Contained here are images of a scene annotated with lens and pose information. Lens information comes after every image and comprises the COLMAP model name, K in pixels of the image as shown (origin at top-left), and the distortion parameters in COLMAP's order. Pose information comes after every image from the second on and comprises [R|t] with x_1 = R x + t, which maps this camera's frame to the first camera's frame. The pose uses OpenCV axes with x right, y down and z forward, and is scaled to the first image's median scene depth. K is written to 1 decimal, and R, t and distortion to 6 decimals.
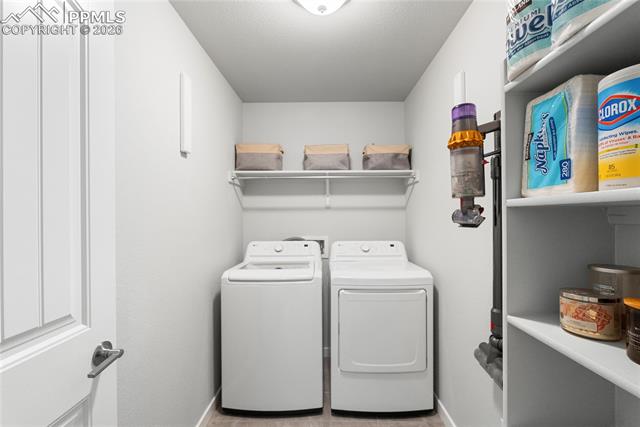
lens RADIAL K [[285.7, 0, 324.3], [0, 285.7, 212.4], [0, 0, 1]] dist [-0.002319, -0.000670]
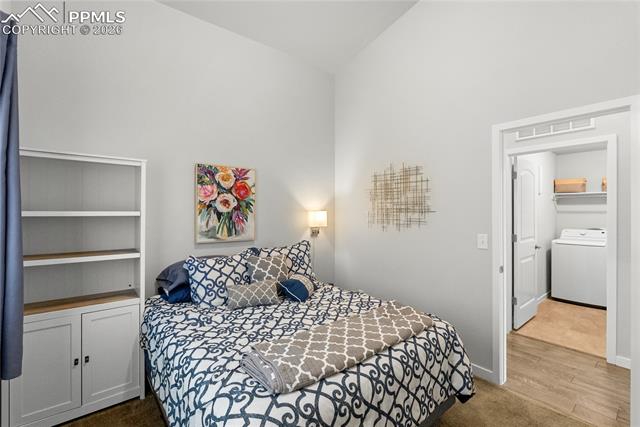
lens RADIAL K [[285.7, 0, 324.3], [0, 285.7, 212.4], [0, 0, 1]] dist [-0.002319, -0.000670]
pose [[0.641637, 0.009311, -0.766952, 0.188830], [0.004438, 0.999864, 0.015852, -0.051466], [0.766996, -0.013575, 0.641508, -1.537886]]
